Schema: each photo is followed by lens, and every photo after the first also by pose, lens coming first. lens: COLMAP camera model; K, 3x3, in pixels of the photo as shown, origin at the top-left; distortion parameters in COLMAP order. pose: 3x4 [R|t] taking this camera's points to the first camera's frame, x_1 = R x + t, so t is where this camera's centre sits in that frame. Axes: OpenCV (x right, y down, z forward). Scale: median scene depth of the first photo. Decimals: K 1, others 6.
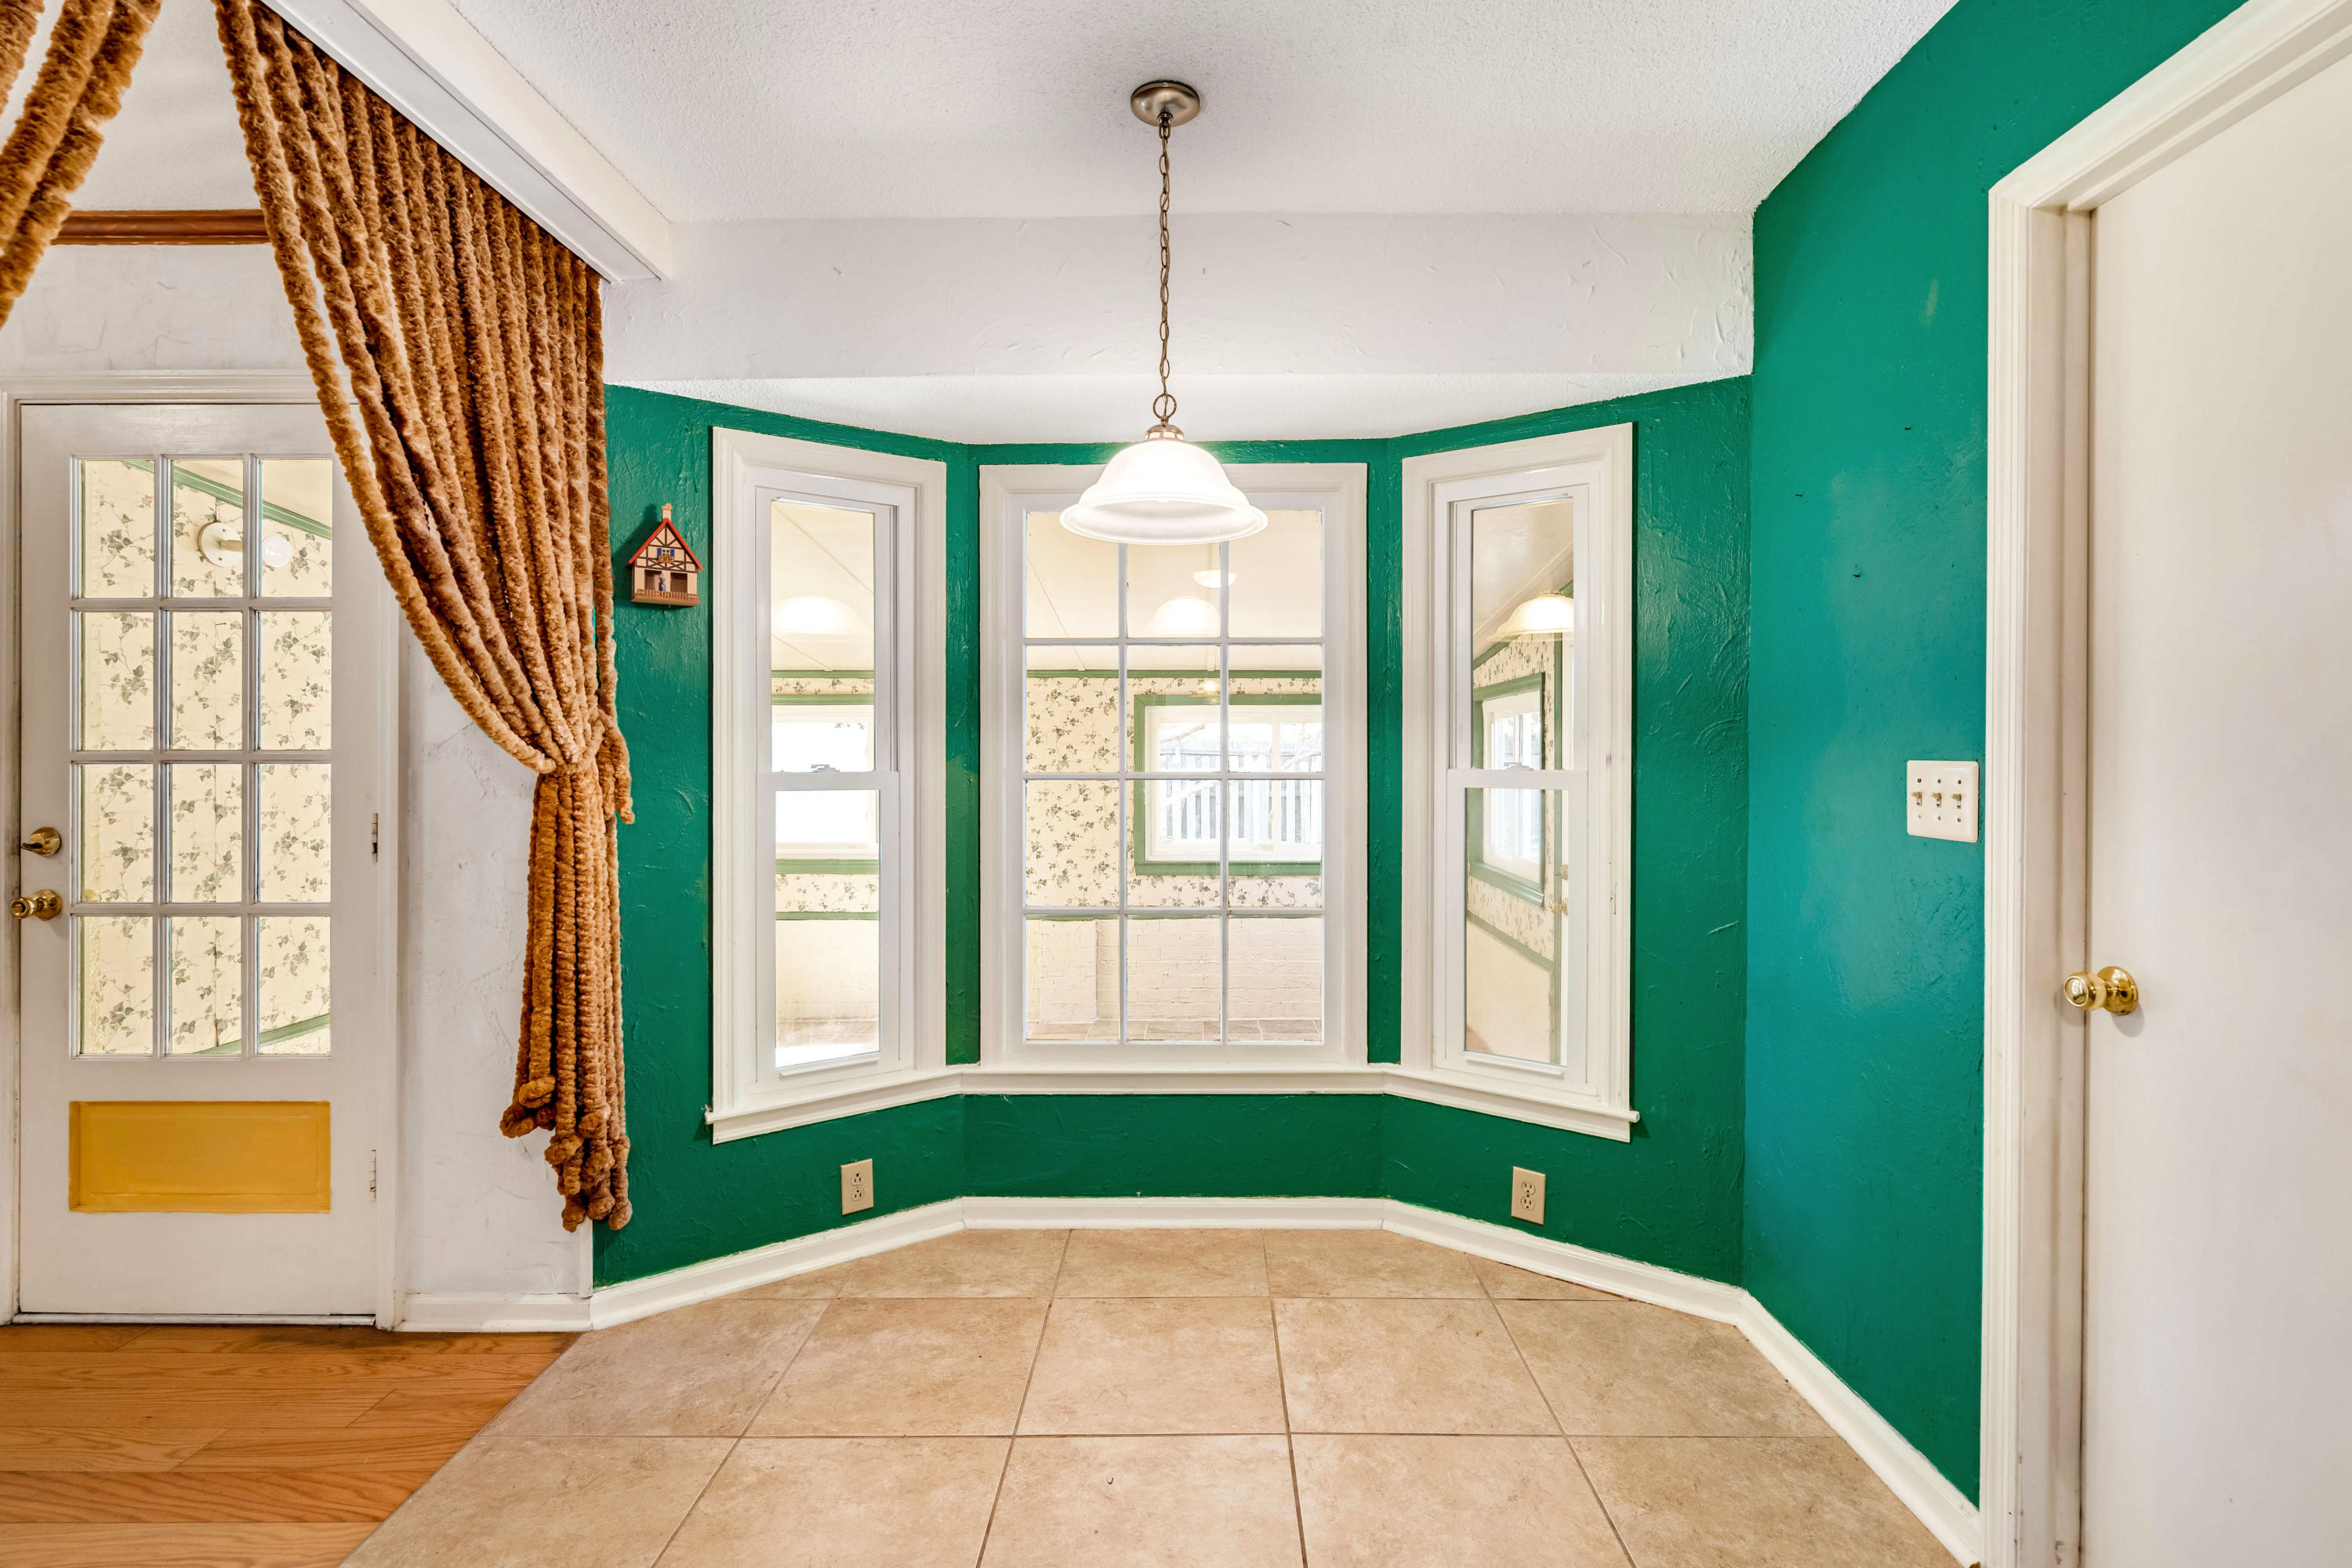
lens RADIAL K [[1068.7, 0, 1186.4], [0, 1068.7, 757.0], [0, 0, 1]] dist [-0.010192, 0.001884]
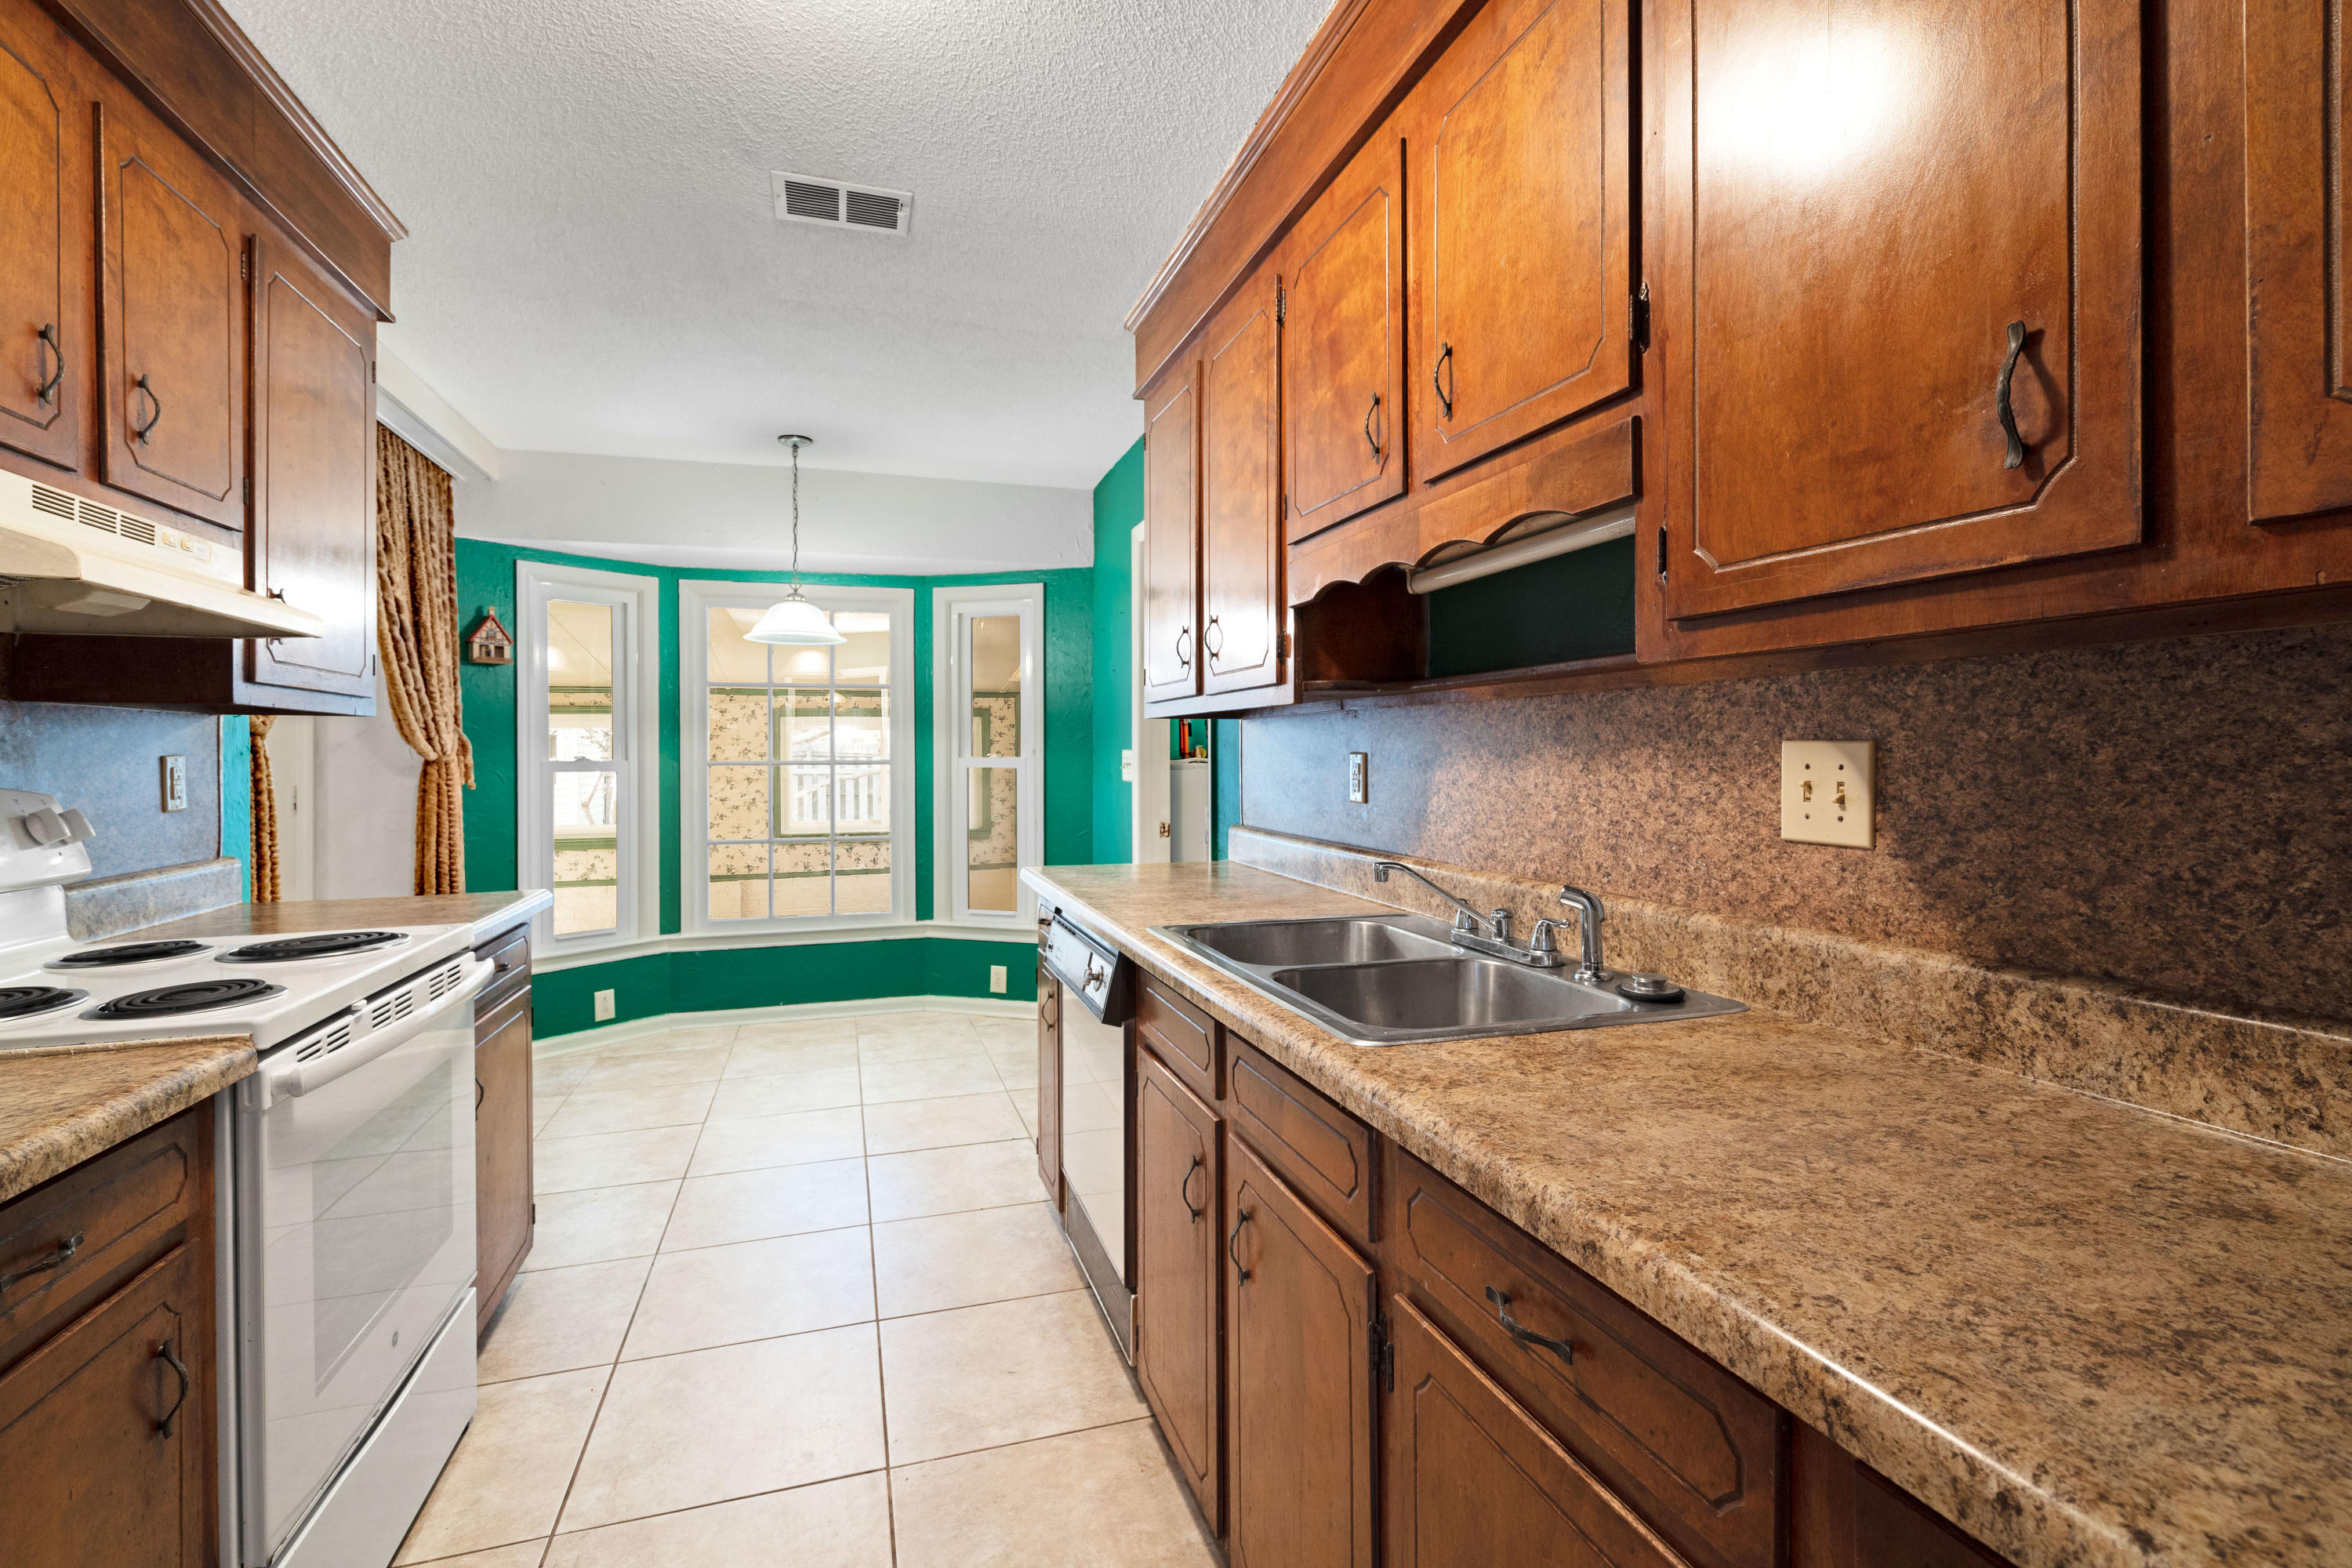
lens RADIAL K [[1068.7, 0, 1186.4], [0, 1068.7, 757.0], [0, 0, 1]] dist [-0.010192, 0.001884]
pose [[0.946141, -0.004770, 0.323719, 0.020845], [0.005860, 0.999980, -0.002395, 0.018057], [-0.323701, 0.004163, 0.946150, -0.925658]]
